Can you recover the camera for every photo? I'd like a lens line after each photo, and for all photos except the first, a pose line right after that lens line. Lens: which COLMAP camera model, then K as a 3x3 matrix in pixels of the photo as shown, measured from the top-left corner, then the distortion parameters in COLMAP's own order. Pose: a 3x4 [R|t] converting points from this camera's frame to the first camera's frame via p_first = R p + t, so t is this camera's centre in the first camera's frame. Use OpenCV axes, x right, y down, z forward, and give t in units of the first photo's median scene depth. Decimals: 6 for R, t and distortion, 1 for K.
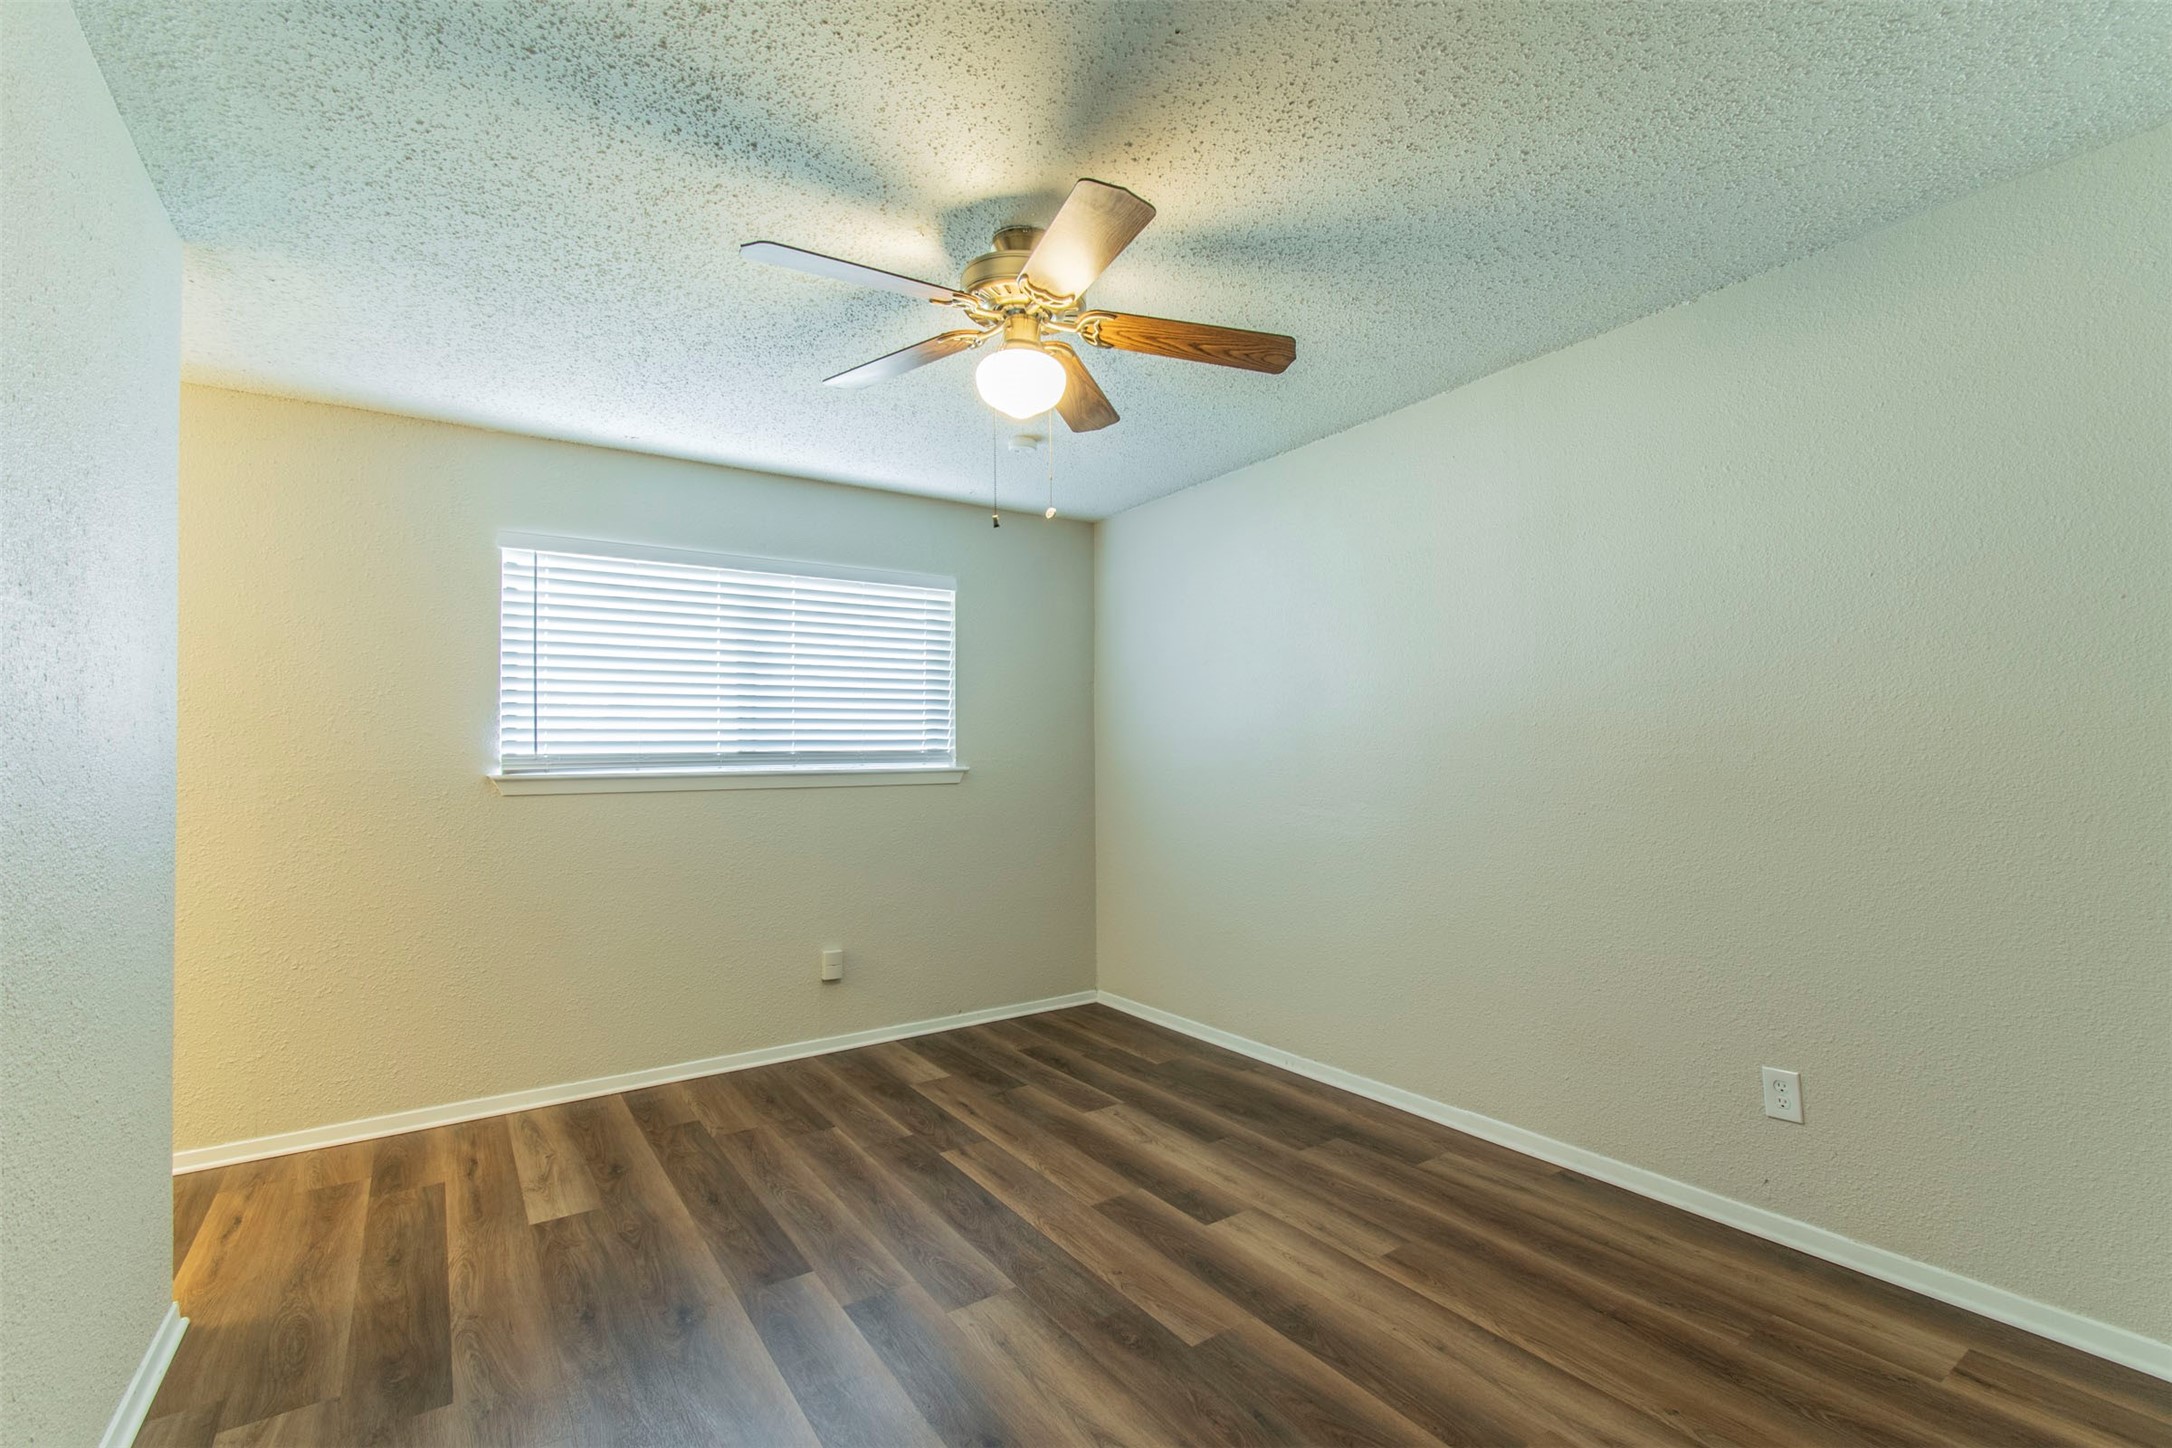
lens RADIAL K [[990.6, 0, 1093.3], [0, 990.6, 747.1], [0, 0, 1]] dist [0.004008, 0.001256]
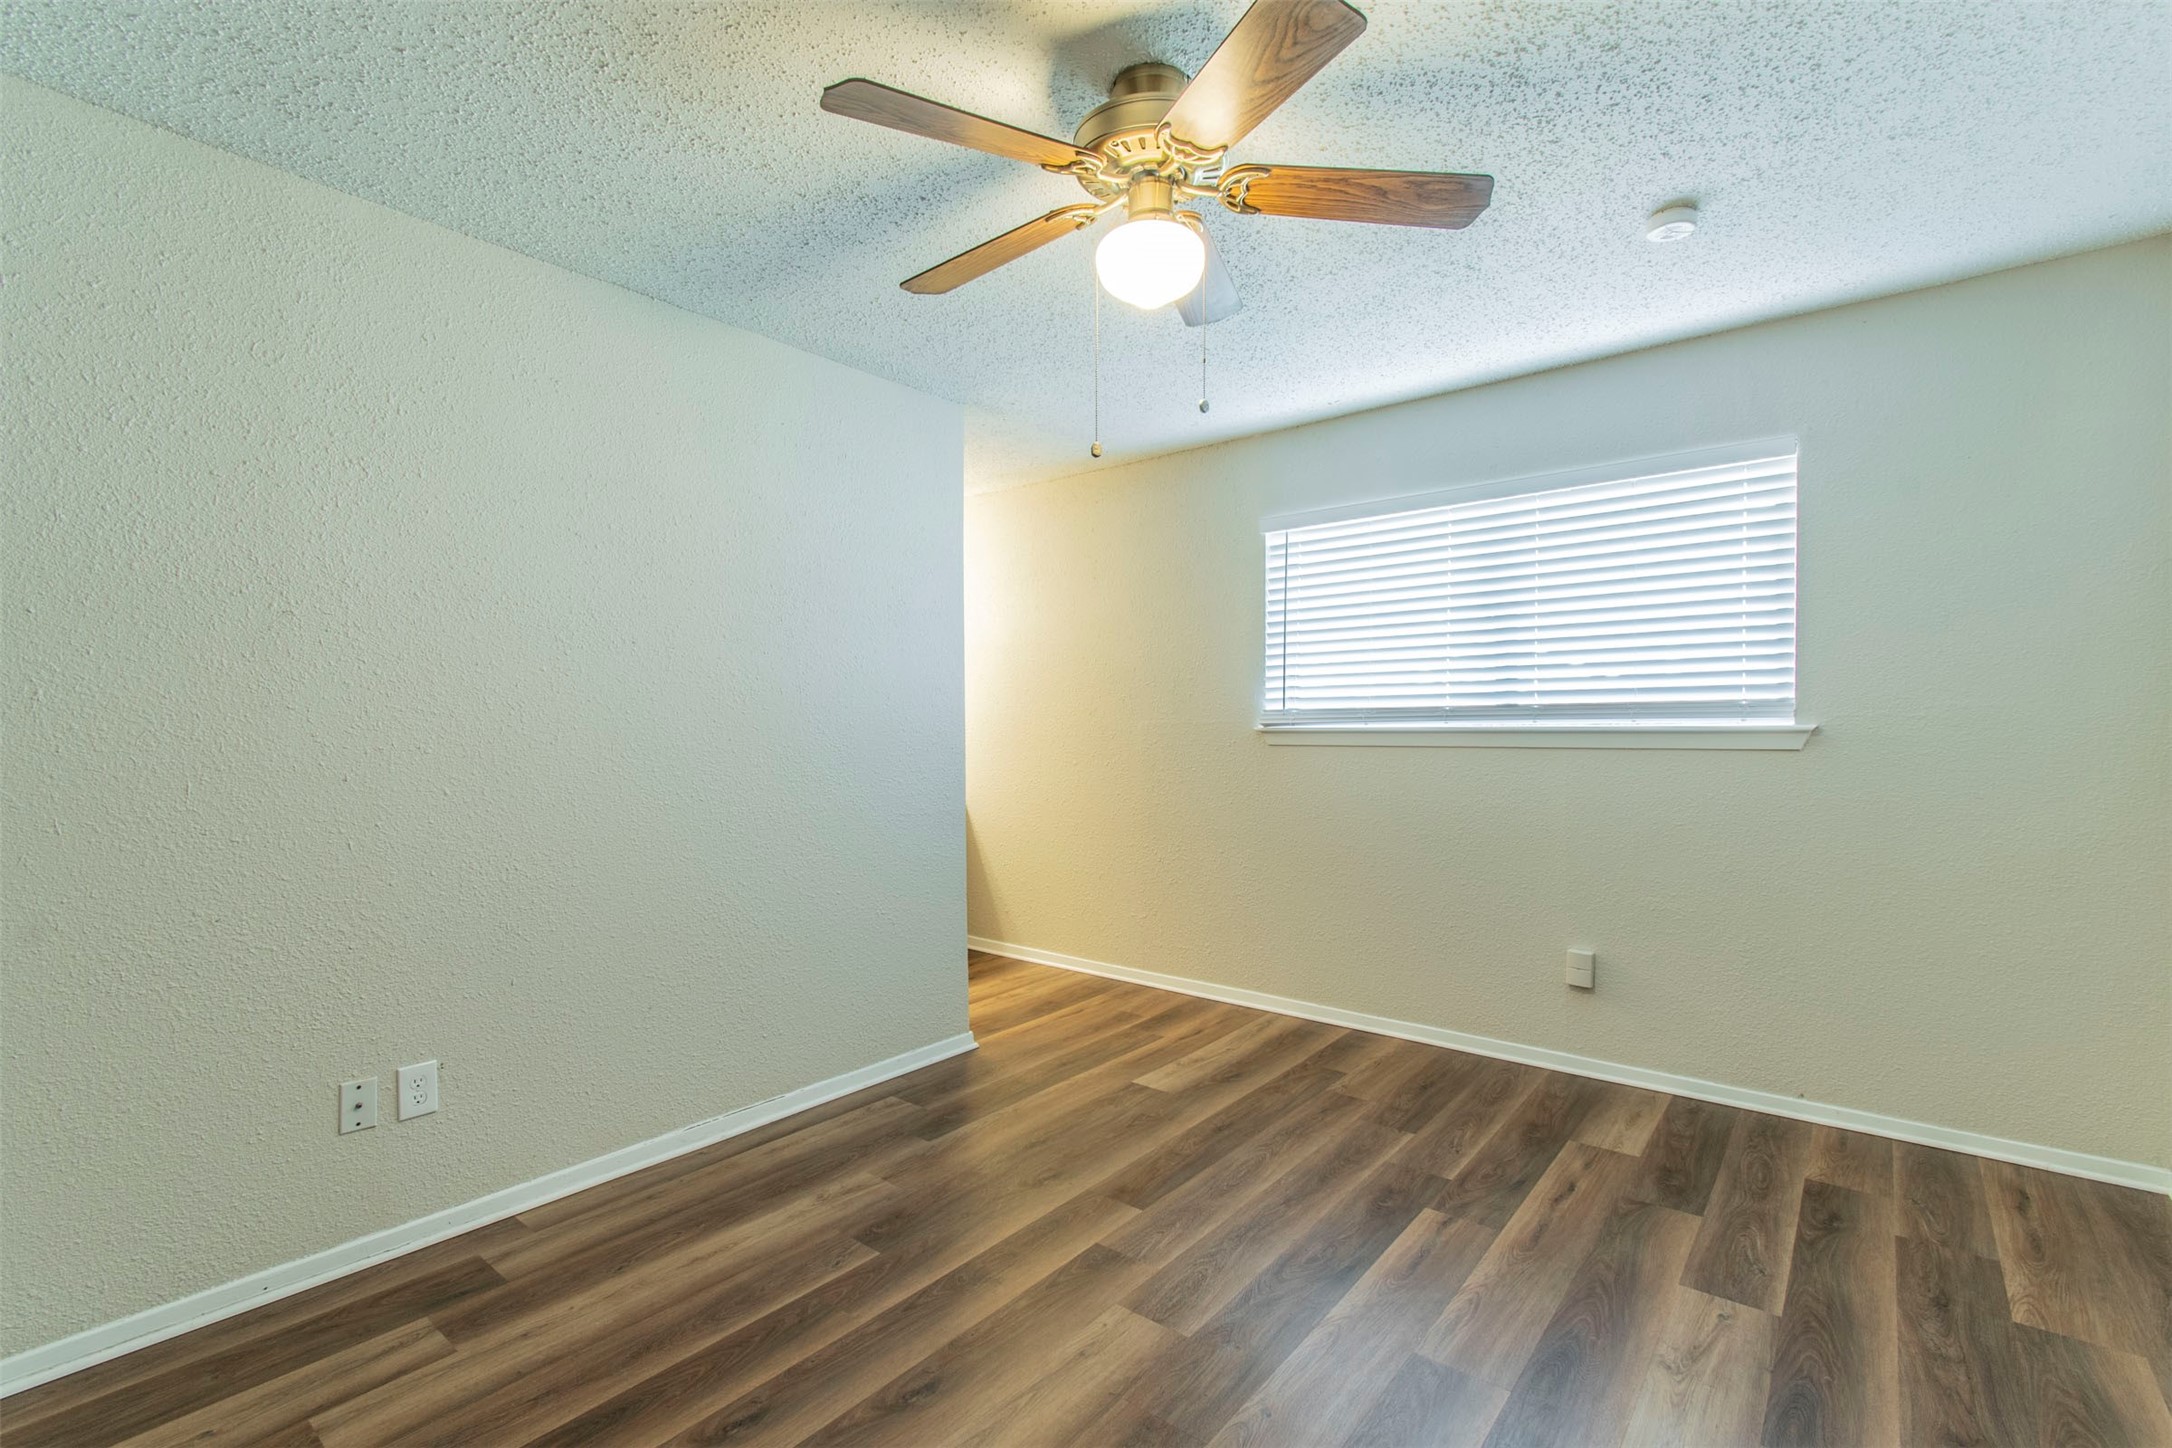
lens RADIAL K [[947.9, 0, 1005.2], [0, 947.9, 737.2], [0, 0, 1]] dist [0.003904, -0.000551]
pose [[0.247252, 0.026685, -0.968584, 0.425522], [0.020397, 0.999256, 0.032737, -0.003445], [0.968736, -0.027850, 0.246524, 0.420345]]
